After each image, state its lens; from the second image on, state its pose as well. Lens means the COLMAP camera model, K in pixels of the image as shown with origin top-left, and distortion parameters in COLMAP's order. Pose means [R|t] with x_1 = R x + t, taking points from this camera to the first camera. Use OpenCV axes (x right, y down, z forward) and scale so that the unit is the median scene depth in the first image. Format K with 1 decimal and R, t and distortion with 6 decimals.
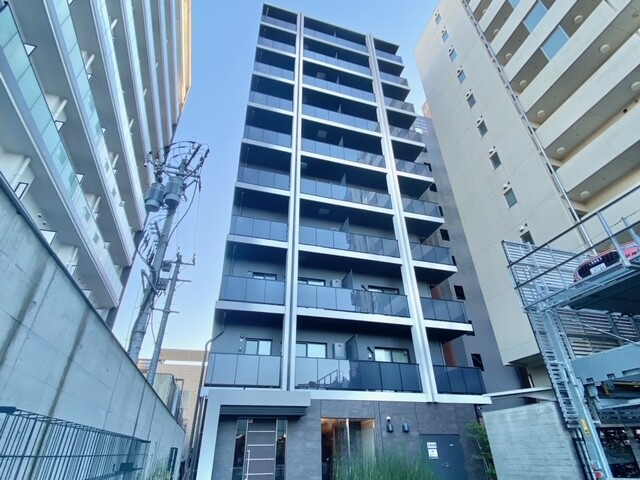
lens RADIAL K [[340.2, 0, 319.5], [0, 340.2, 237.2], [0, 0, 1]] dist [-0.000703, -0.003705]
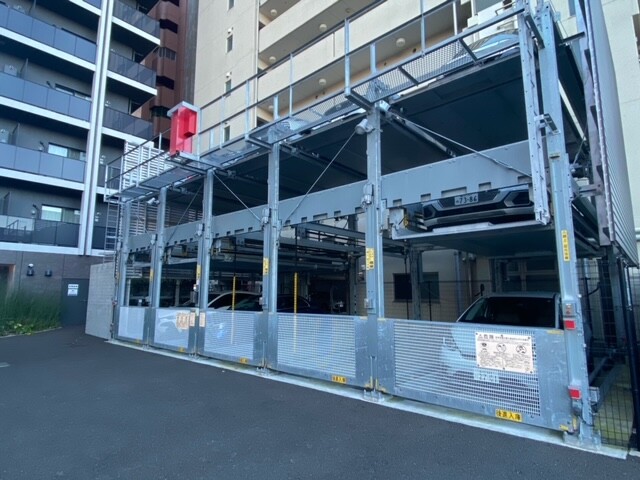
lens RADIAL K [[373.7, 0, 323.5], [0, 373.7, 239.4], [0, 0, 1]] dist [0.035991, -0.035706]
pose [[0.845687, 0.085530, 0.526781, 0.332121], [-0.291667, 0.900692, 0.321999, -0.224752], [-0.446927, -0.425955, 0.786650, -0.373755]]
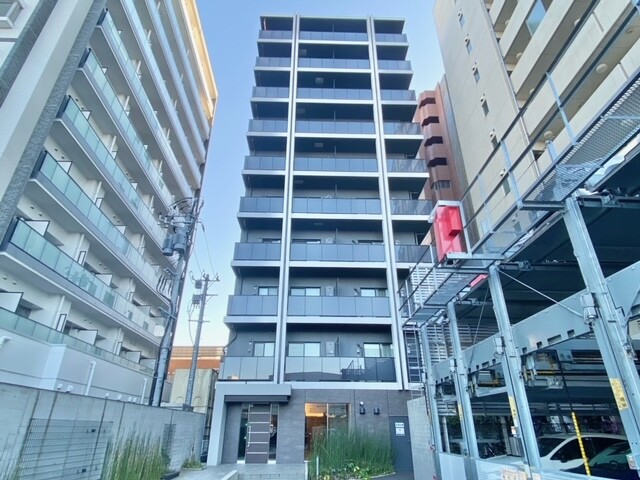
lens RADIAL K [[373.7, 0, 314.8], [0, 373.7, 236.8], [0, 0, 1]] dist [0.035991, -0.035706]
pose [[0.965182, -0.104640, -0.239738, 0.393854], [0.126206, 0.989057, 0.076403, -0.175615], [0.229120, -0.103999, 0.967826, -0.273848]]
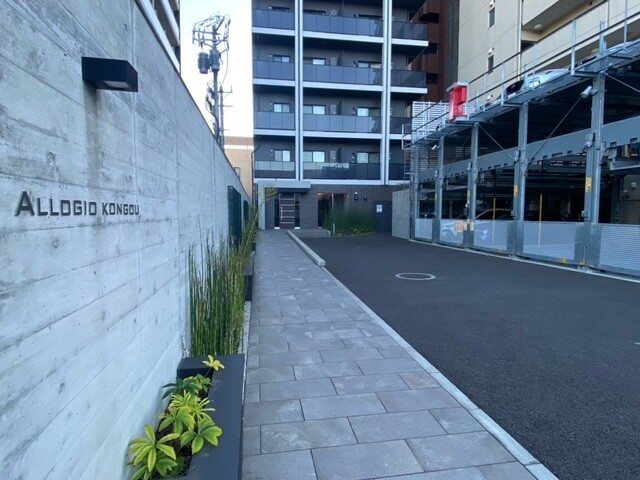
lens RADIAL K [[373.7, 0, 314.9], [0, 373.7, 240.6], [0, 0, 1]] dist [0.035991, -0.035706]
pose [[0.991885, 0.020392, -0.125496, 0.220669], [0.058157, 0.804972, 0.590456, -0.413308], [0.113061, -0.592962, 0.797253, -0.695589]]
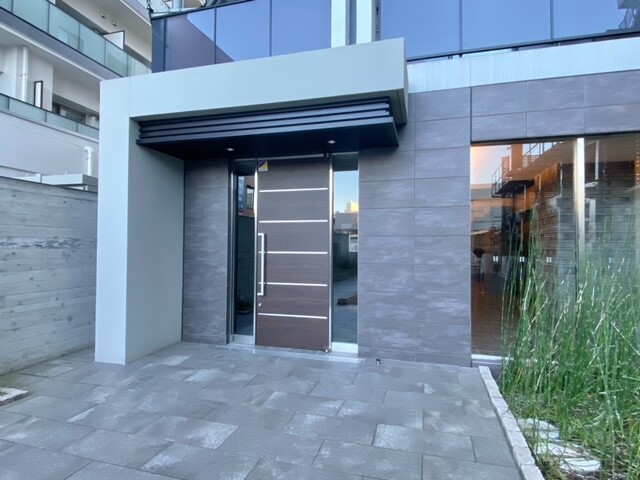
lens RADIAL K [[373.7, 0, 321.7], [0, 373.7, 238.4], [0, 0, 1]] dist [0.035991, -0.035706]
pose [[0.843806, 0.006574, -0.536608, 0.064231], [0.278581, 0.849275, 0.448469, 0.363901], [0.458676, -0.527910, 0.714792, 0.572091]]
